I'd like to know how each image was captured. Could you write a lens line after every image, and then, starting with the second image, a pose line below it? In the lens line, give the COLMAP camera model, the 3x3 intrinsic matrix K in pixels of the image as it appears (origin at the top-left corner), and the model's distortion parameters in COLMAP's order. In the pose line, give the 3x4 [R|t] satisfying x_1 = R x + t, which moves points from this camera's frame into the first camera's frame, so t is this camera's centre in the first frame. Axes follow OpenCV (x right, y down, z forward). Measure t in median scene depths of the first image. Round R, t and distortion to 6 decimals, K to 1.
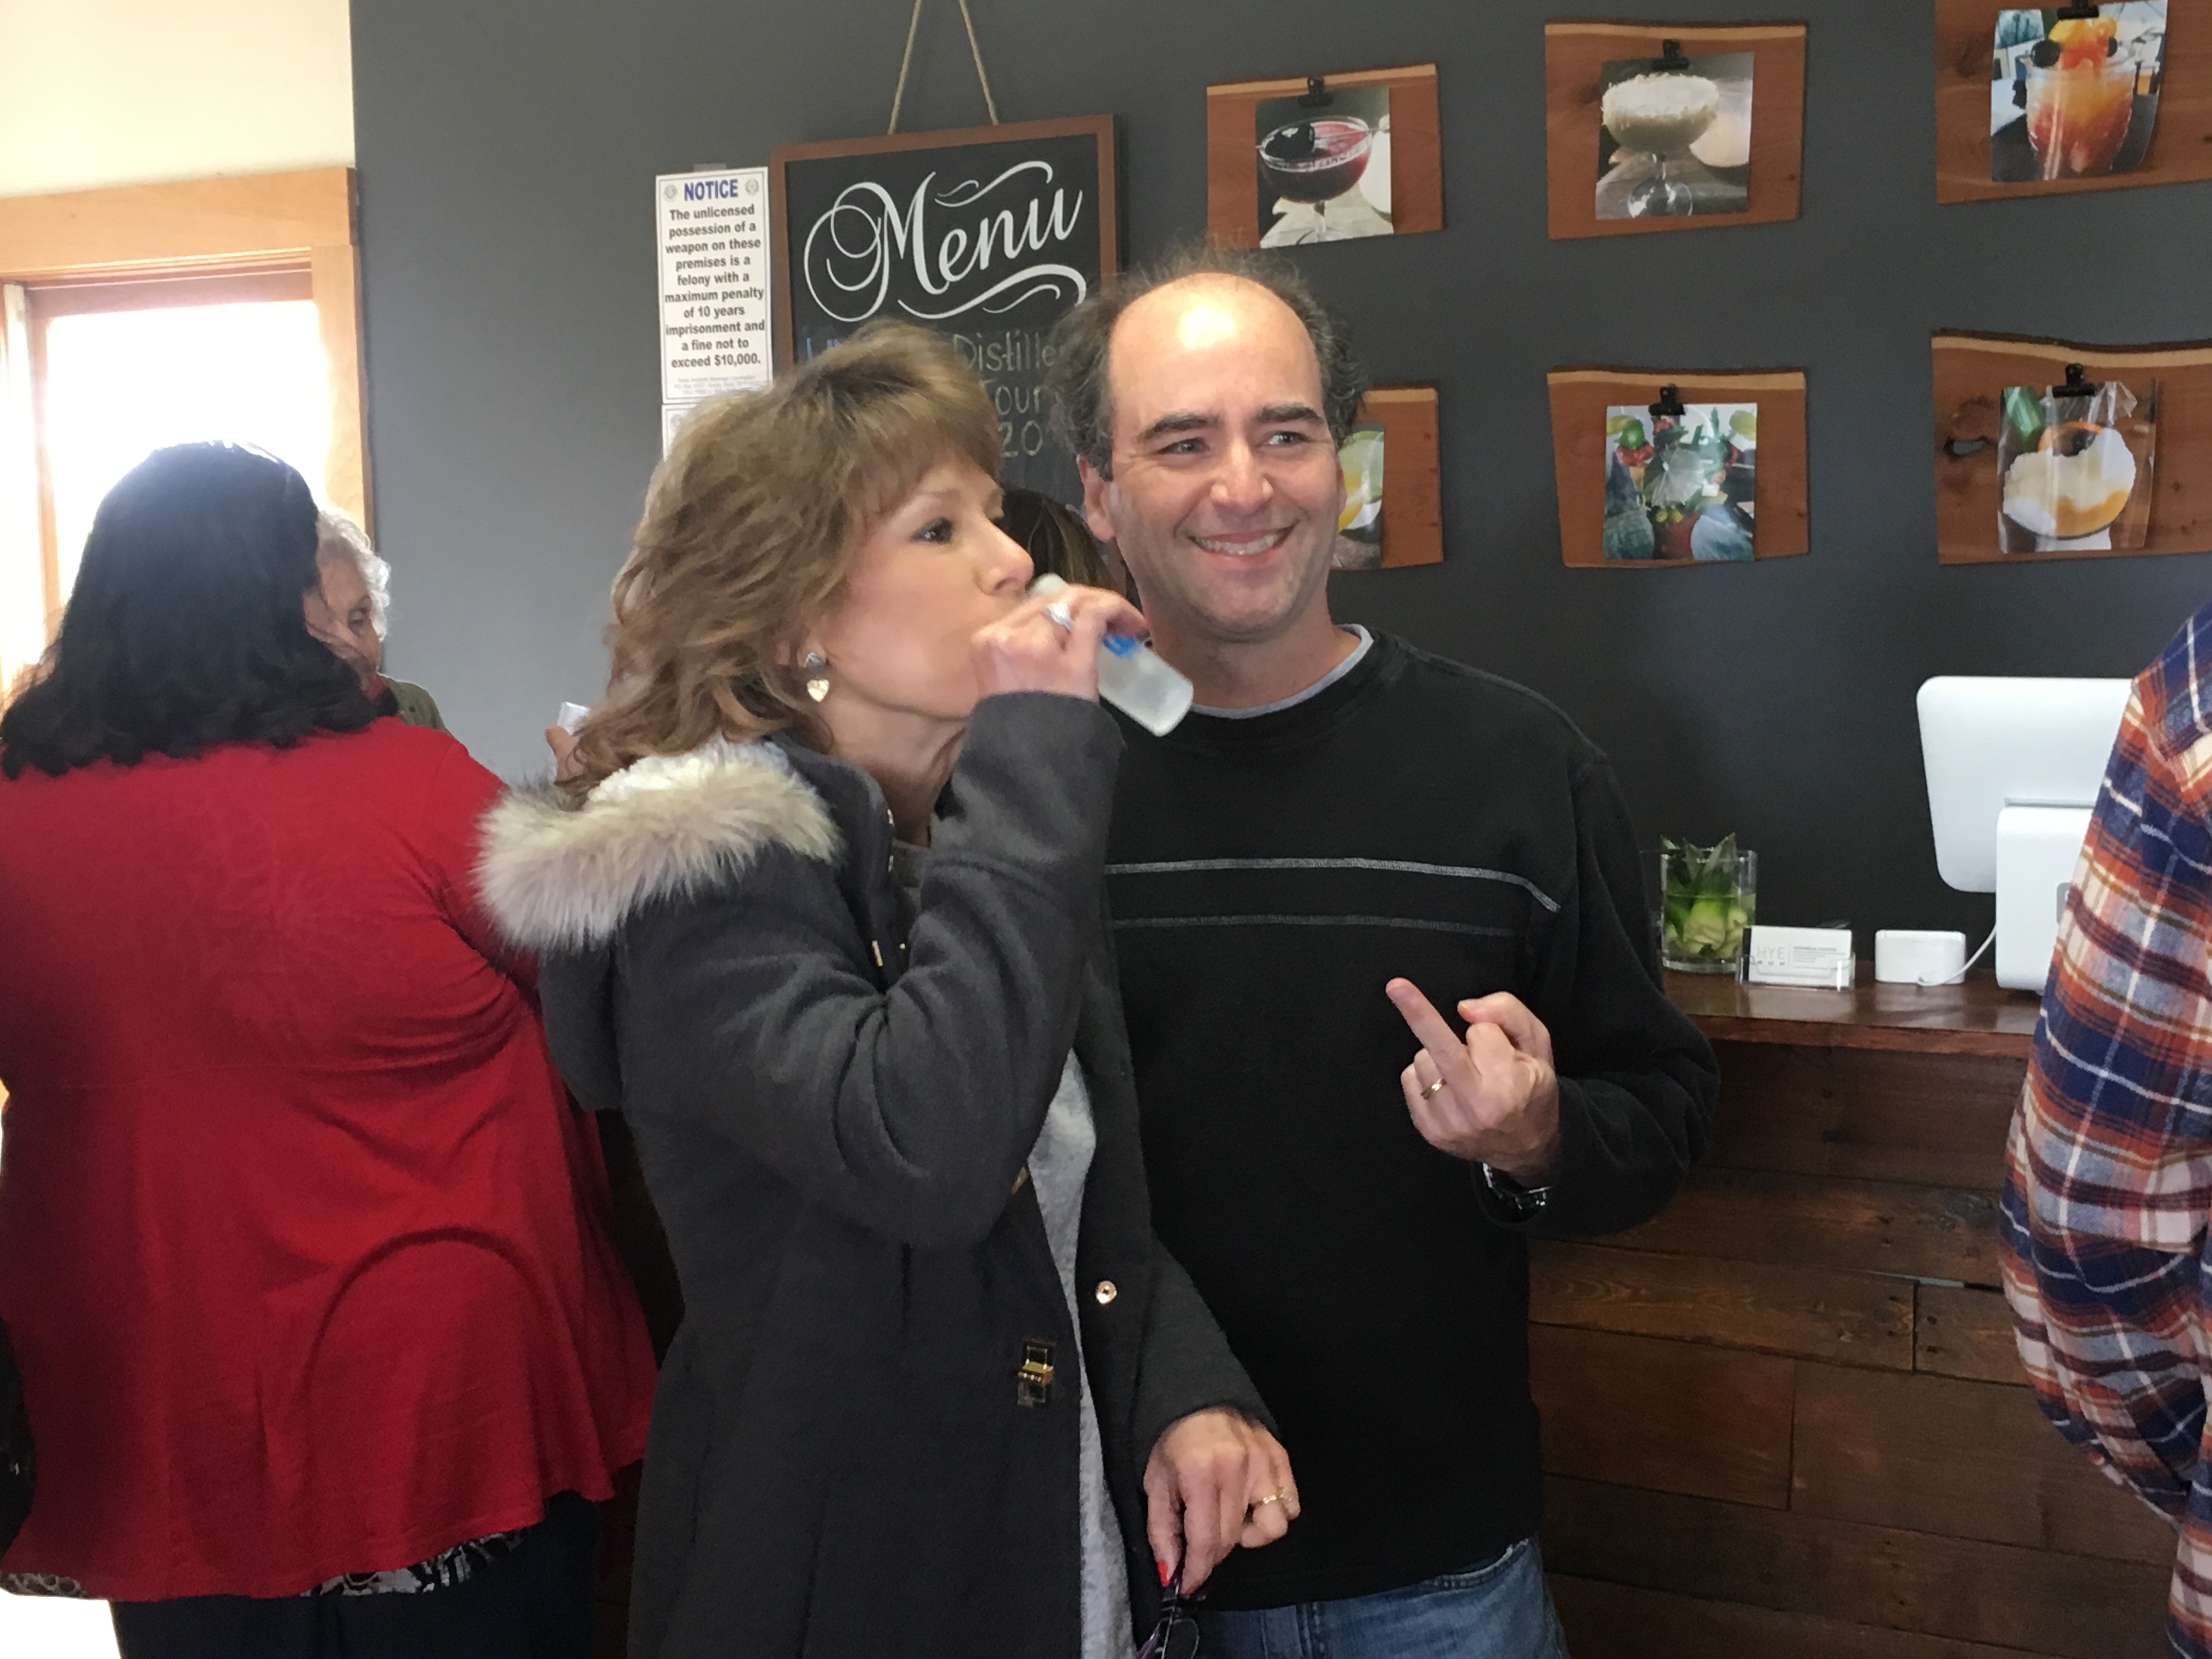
lens RADIAL K [[2926.1, 0, 1101.0], [0, 2926.1, 834.6], [0, 0, 1]] dist [0.040021, -0.062459]
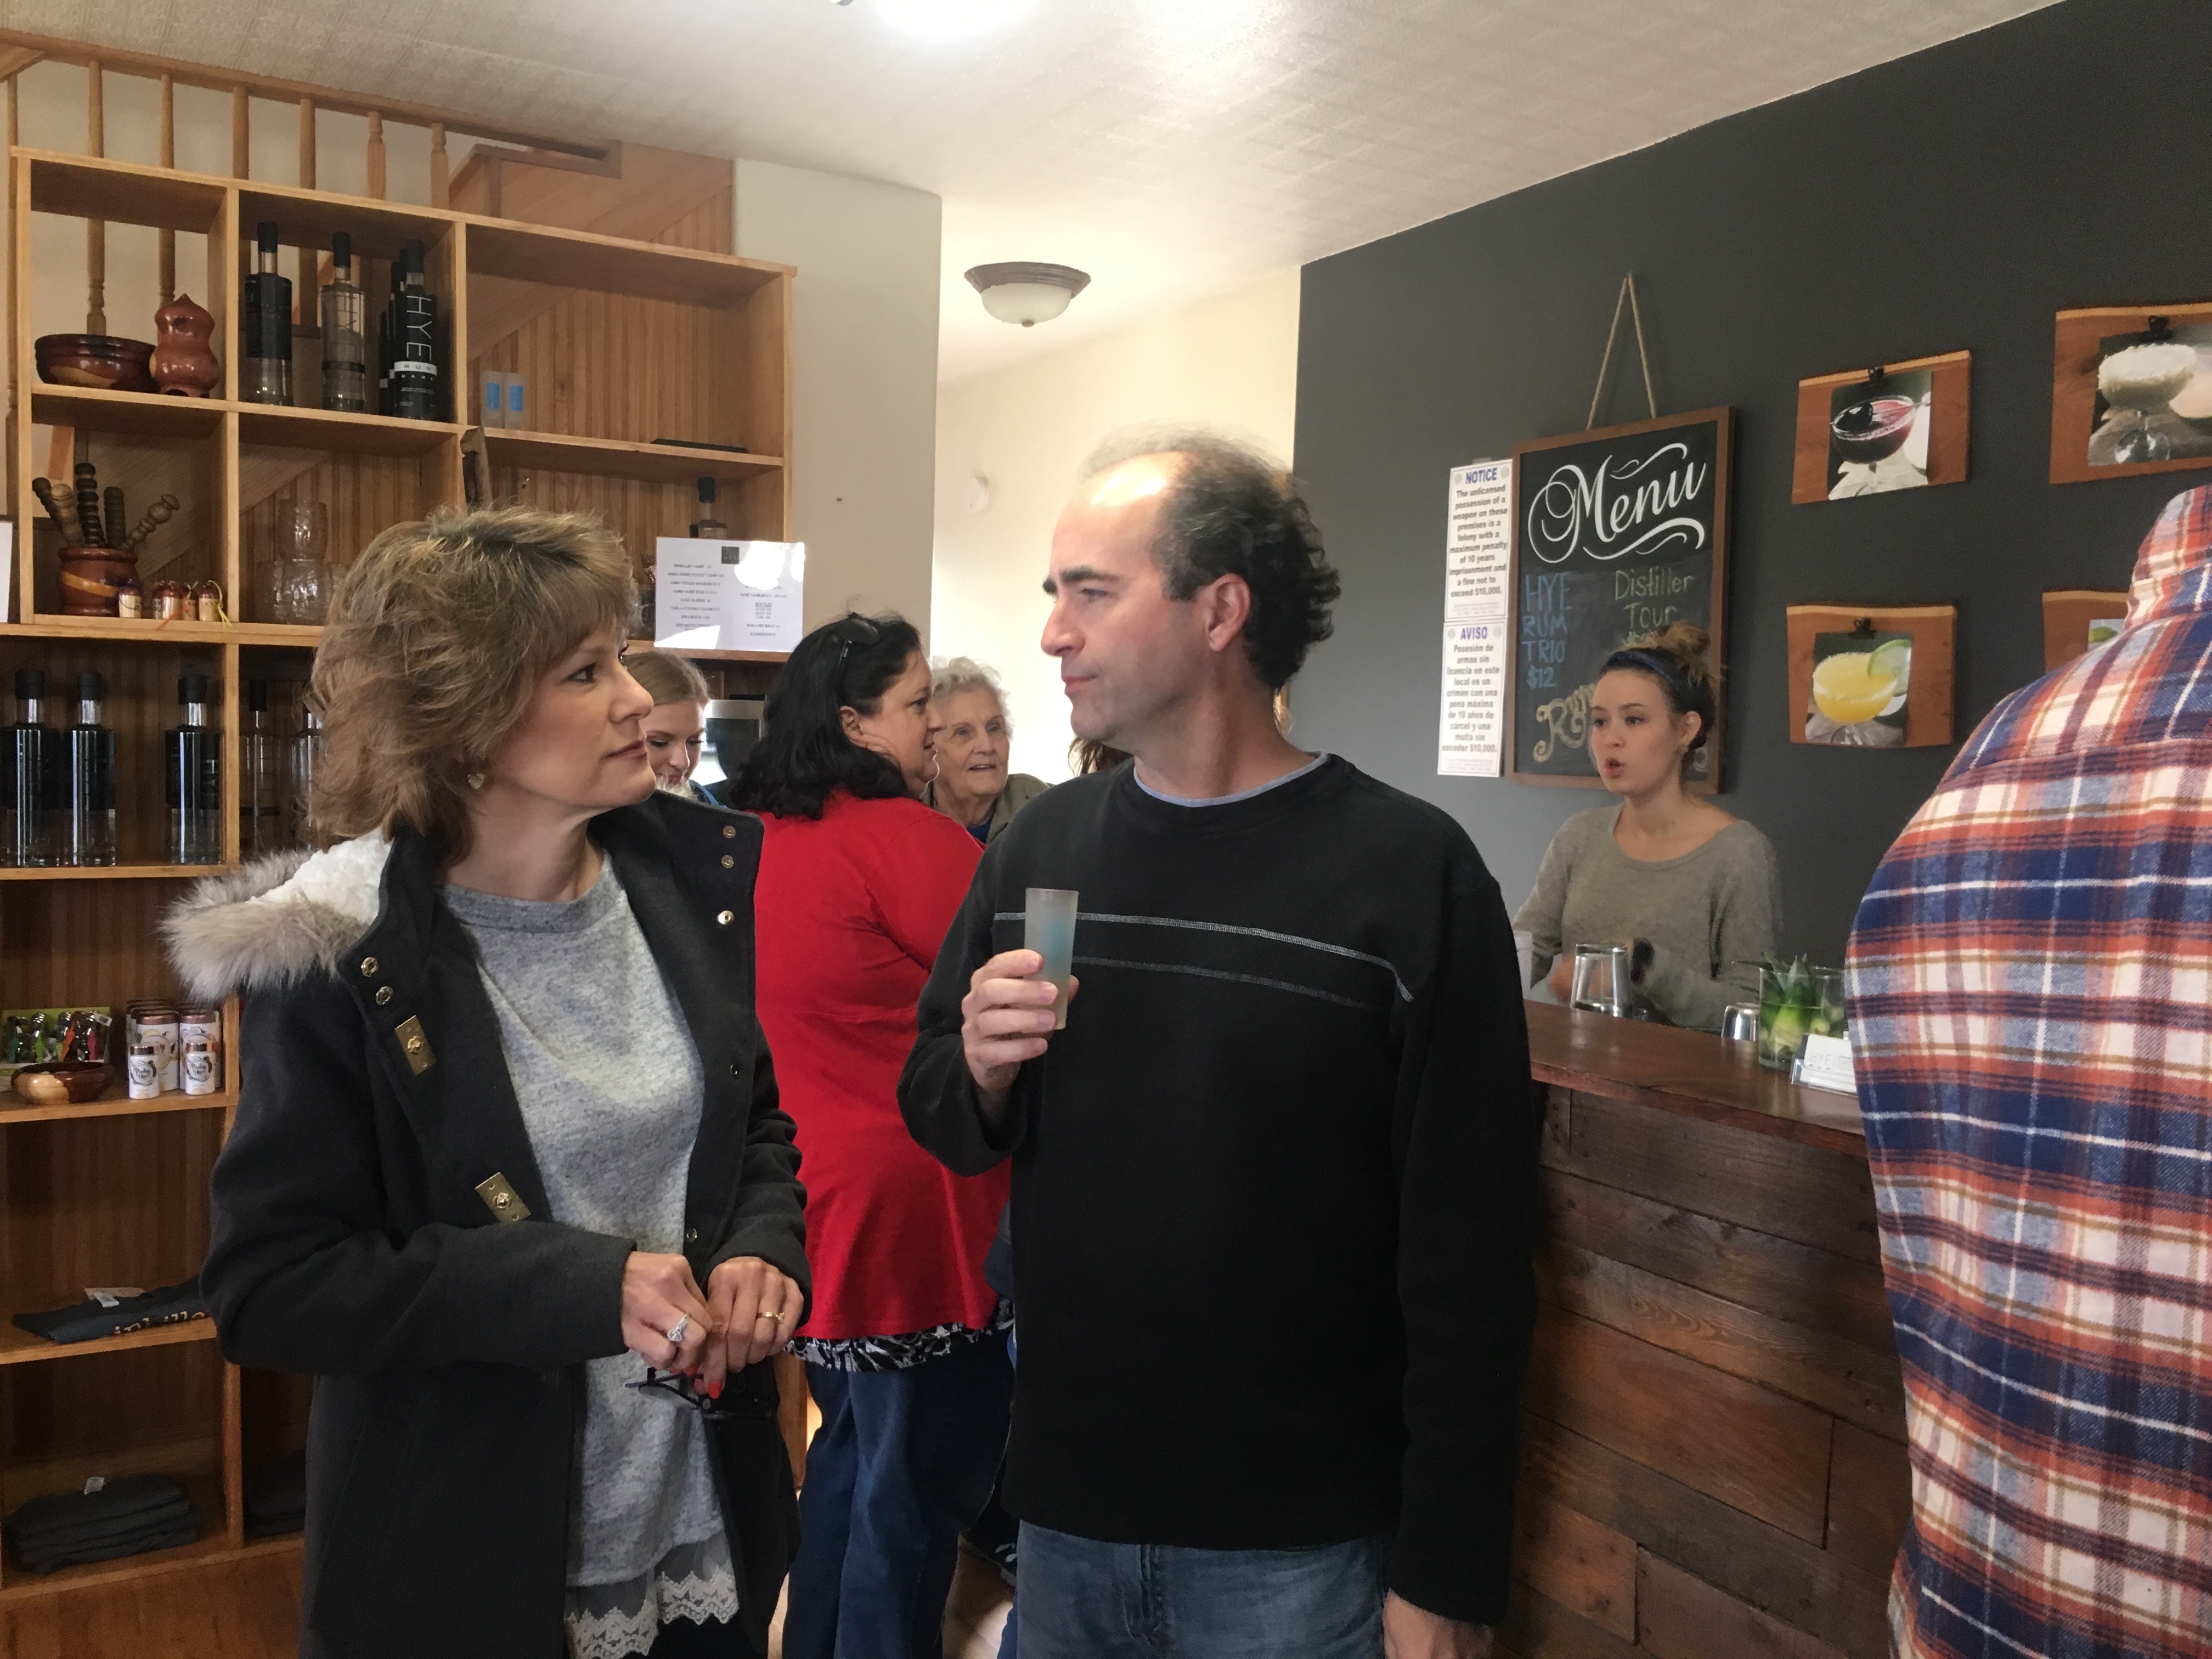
lens RADIAL K [[1833.8, 0, 1108.3], [0, 1833.8, 835.2], [0, 0, 1]] dist [0.061219, -0.101108]
pose [[0.865083, 0.066345, -0.497223, 0.197947], [-0.089535, 0.995720, -0.022915, -0.003971], [0.493574, 0.064343, 0.867320, 0.138669]]
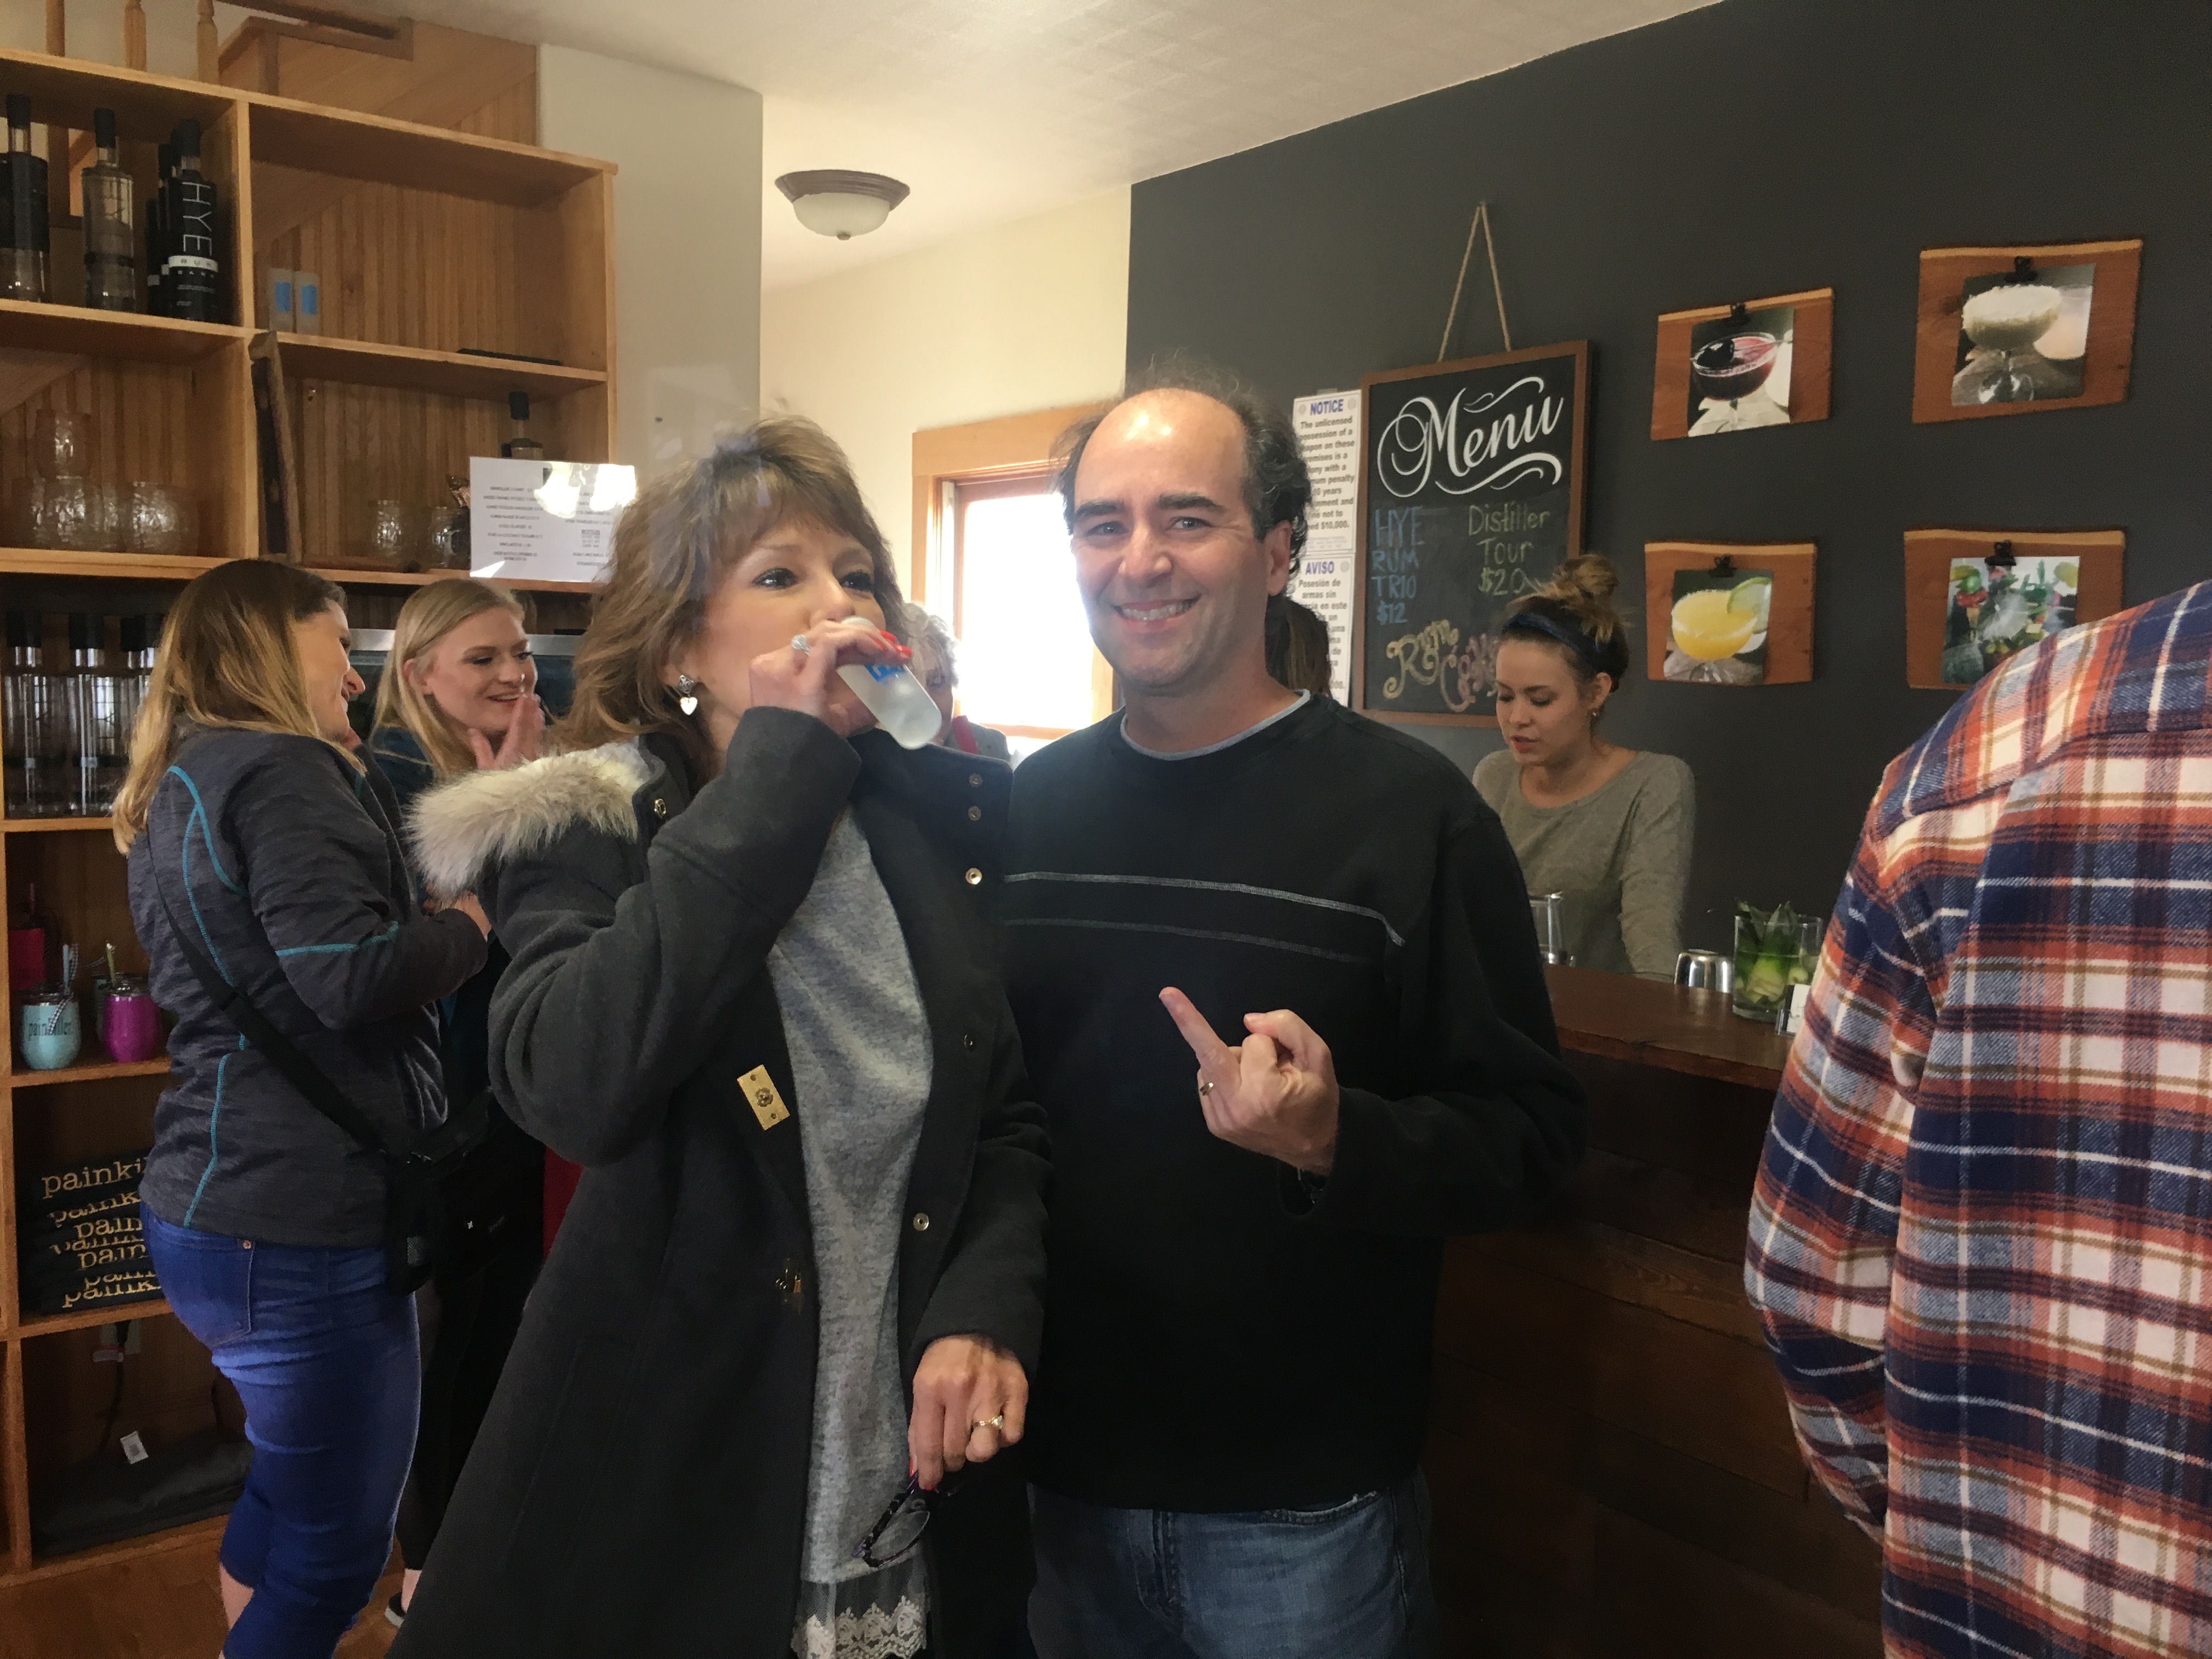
lens RADIAL K [[1833.8, 0, 1108.3], [0, 1833.8, 835.2], [0, 0, 1]] dist [0.061219, -0.101108]
pose [[0.923276, 0.072839, -0.377167, 0.140297], [-0.077659, 0.996977, 0.002433, -0.004850], [0.376204, 0.027044, 0.926142, 0.146298]]
